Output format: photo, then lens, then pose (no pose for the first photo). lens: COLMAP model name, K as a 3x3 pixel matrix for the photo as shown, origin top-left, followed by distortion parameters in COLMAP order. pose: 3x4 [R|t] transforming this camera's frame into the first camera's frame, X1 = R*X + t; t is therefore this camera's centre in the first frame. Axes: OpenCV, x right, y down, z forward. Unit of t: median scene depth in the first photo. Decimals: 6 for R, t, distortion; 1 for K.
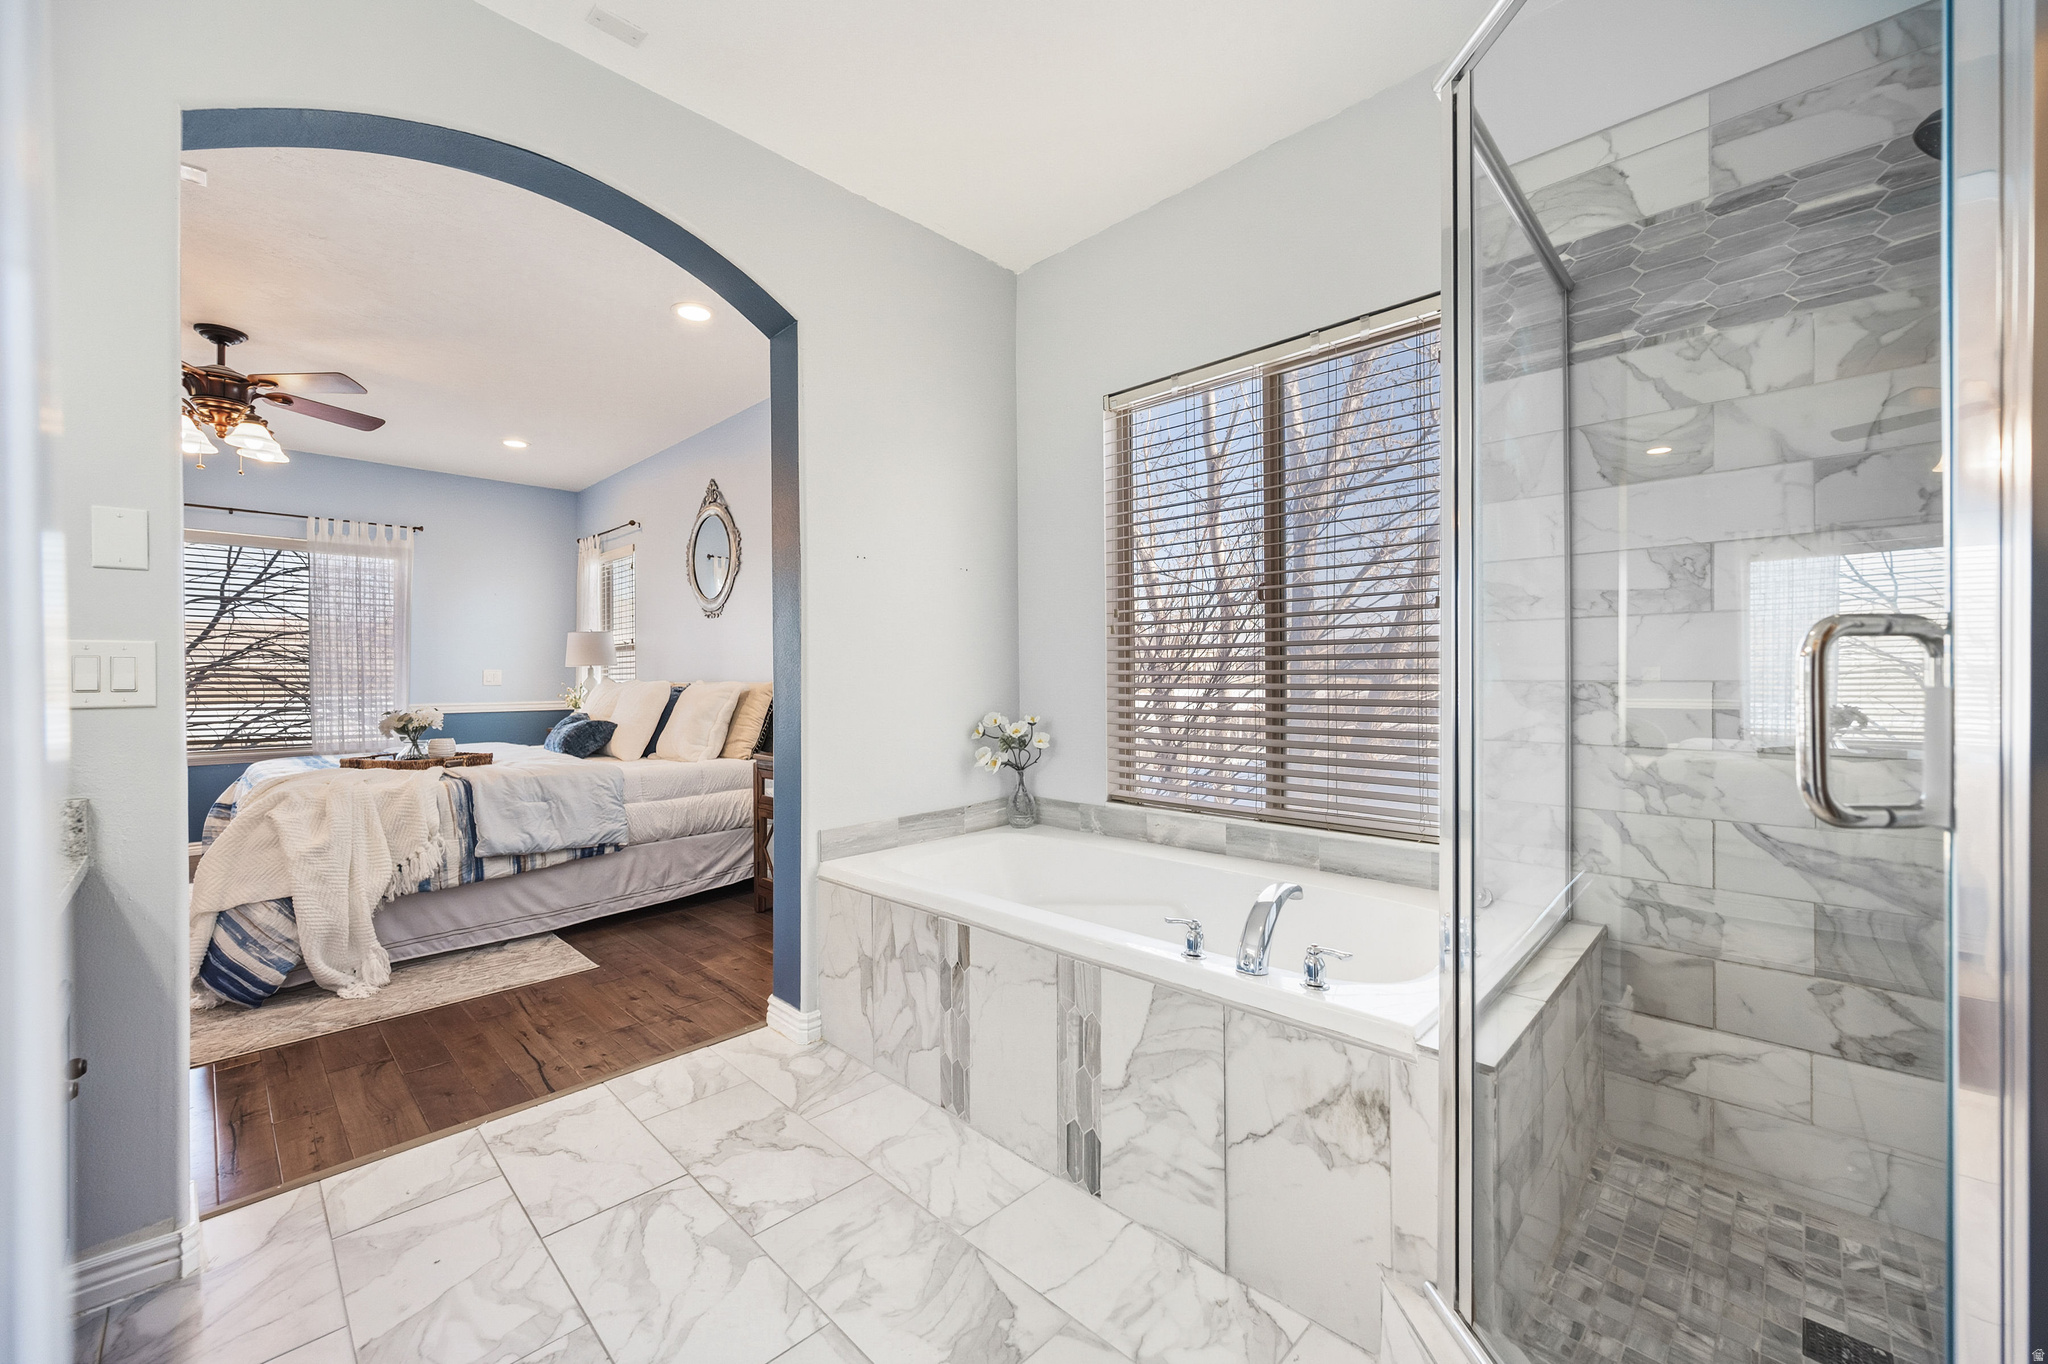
lens RADIAL K [[801.3, 0, 1024.0], [0, 801.3, 682.0], [0, 0, 1]] dist [-0.000544, 0.000300]
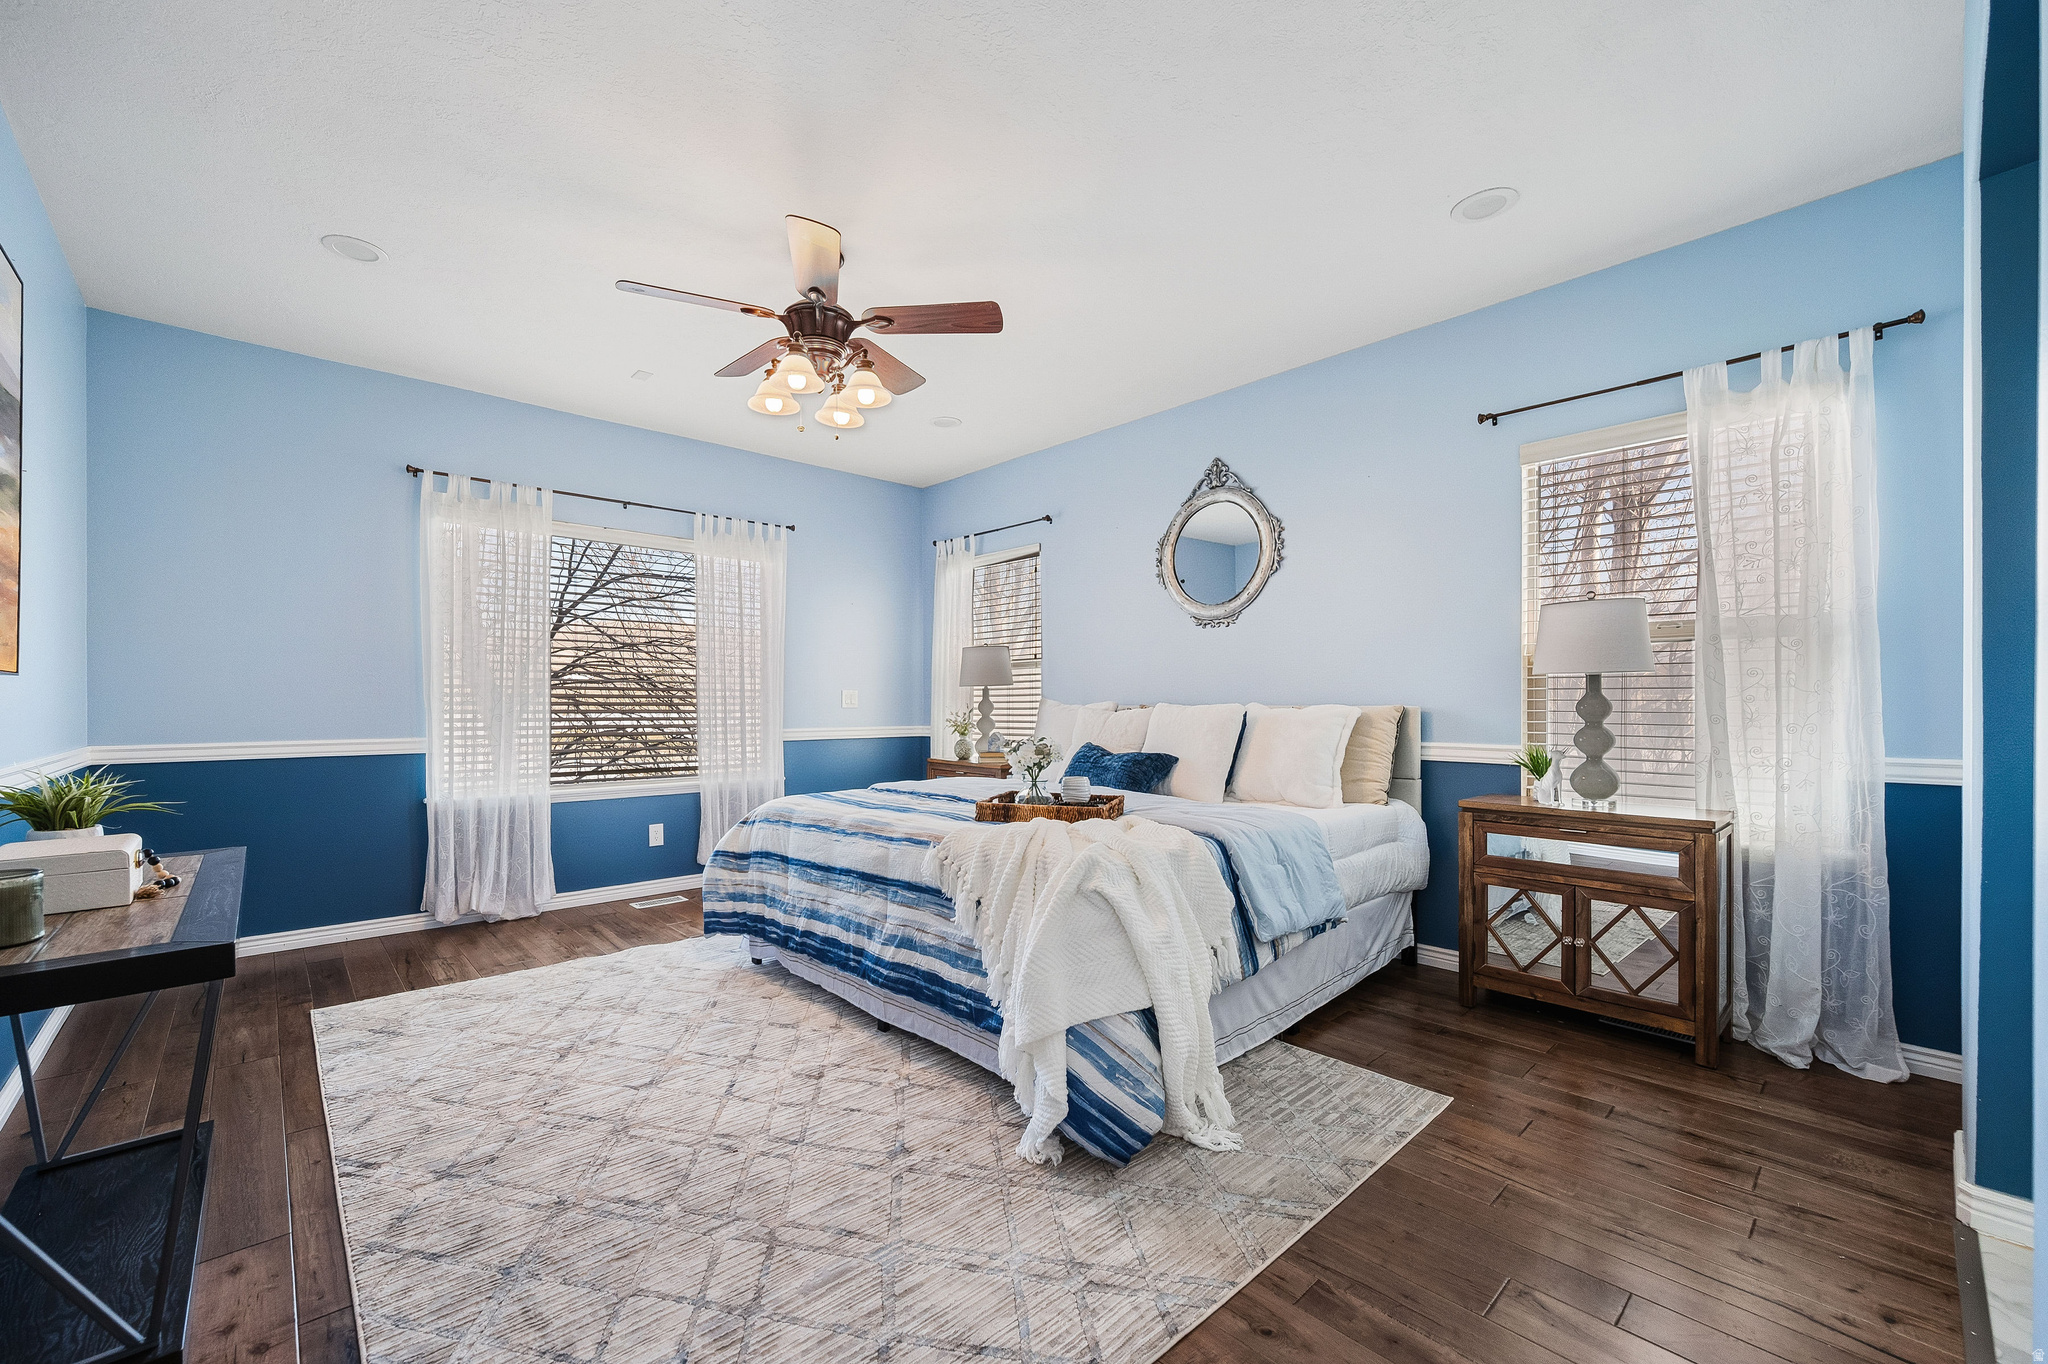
lens RADIAL K [[815.7, 0, 1020.5], [0, 815.7, 707.2], [0, 0, 1]] dist [0.000667, 0.000297]
pose [[0.998923, 0.005958, -0.046020, -0.509728], [-0.005924, 0.999982, 0.000870, 0.001256], [0.046024, -0.000596, 0.998940, 0.139149]]
